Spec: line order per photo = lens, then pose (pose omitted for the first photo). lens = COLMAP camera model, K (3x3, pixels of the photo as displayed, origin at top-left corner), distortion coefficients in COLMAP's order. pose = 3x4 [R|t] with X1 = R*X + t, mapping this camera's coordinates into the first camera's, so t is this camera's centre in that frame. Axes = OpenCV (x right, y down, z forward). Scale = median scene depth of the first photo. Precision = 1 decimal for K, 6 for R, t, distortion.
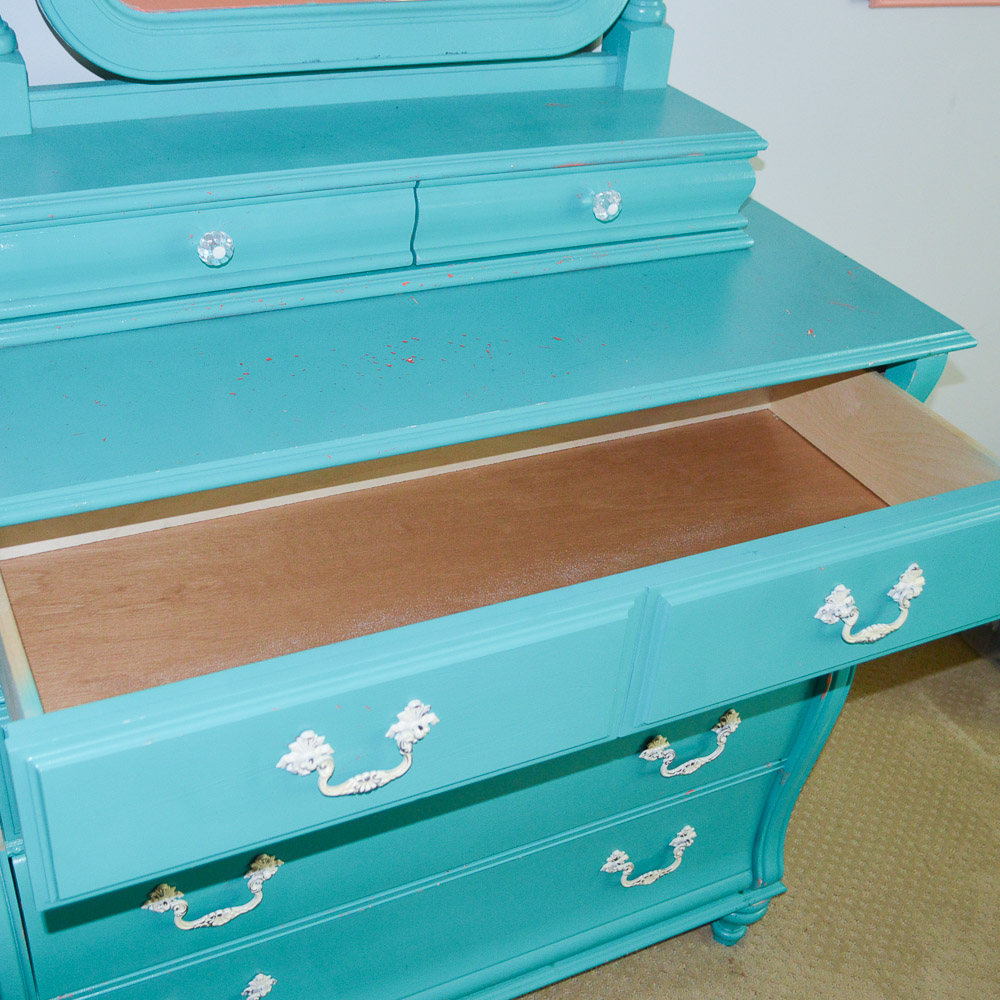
lens RADIAL K [[1305.0, 0, 500.0], [0, 1305.0, 500.0], [0, 0, 1]] dist [-0.095710, -0.042279]
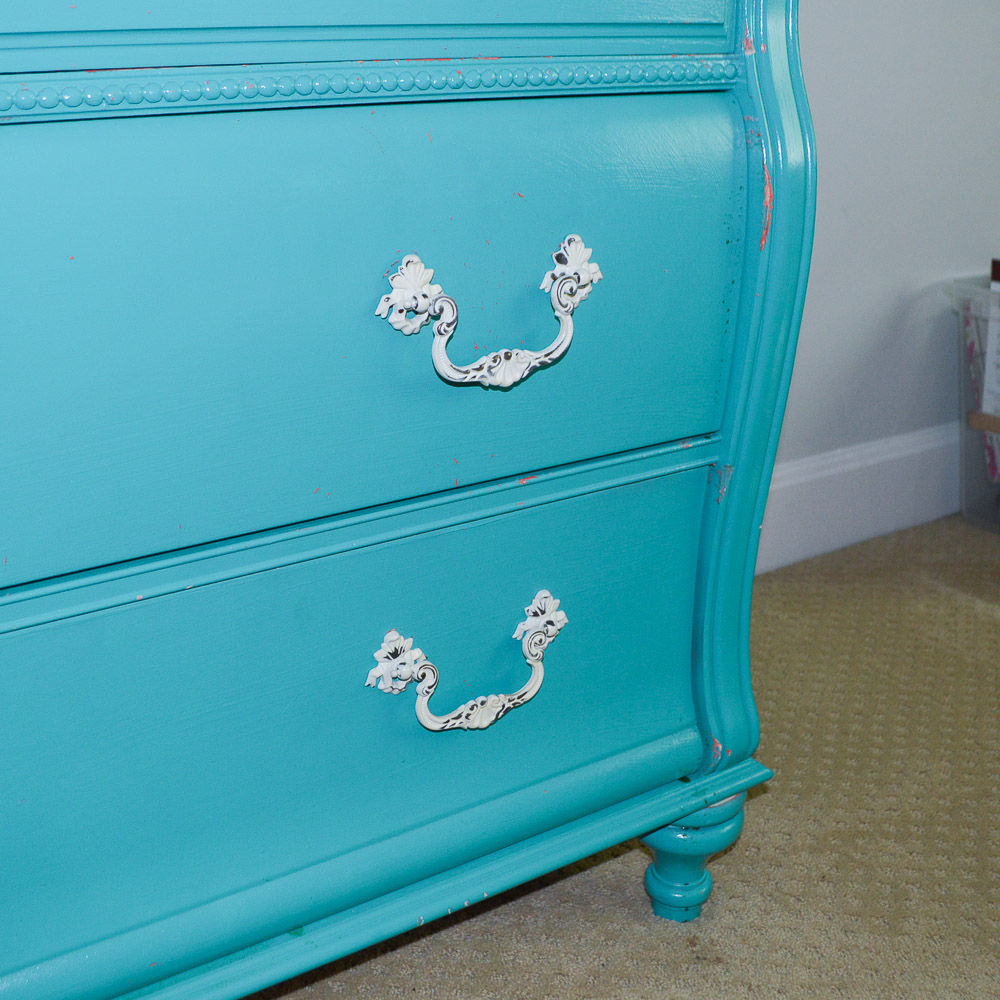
lens RADIAL K [[1305.0, 0, 500.0], [0, 1305.0, 500.0], [0, 0, 1]] dist [-0.095710, -0.042279]
pose [[0.989565, -0.120511, 0.078985, 0.093935], [0.135076, 0.966701, -0.217357, 0.321827], [-0.050161, 0.225758, 0.972891, 0.515734]]
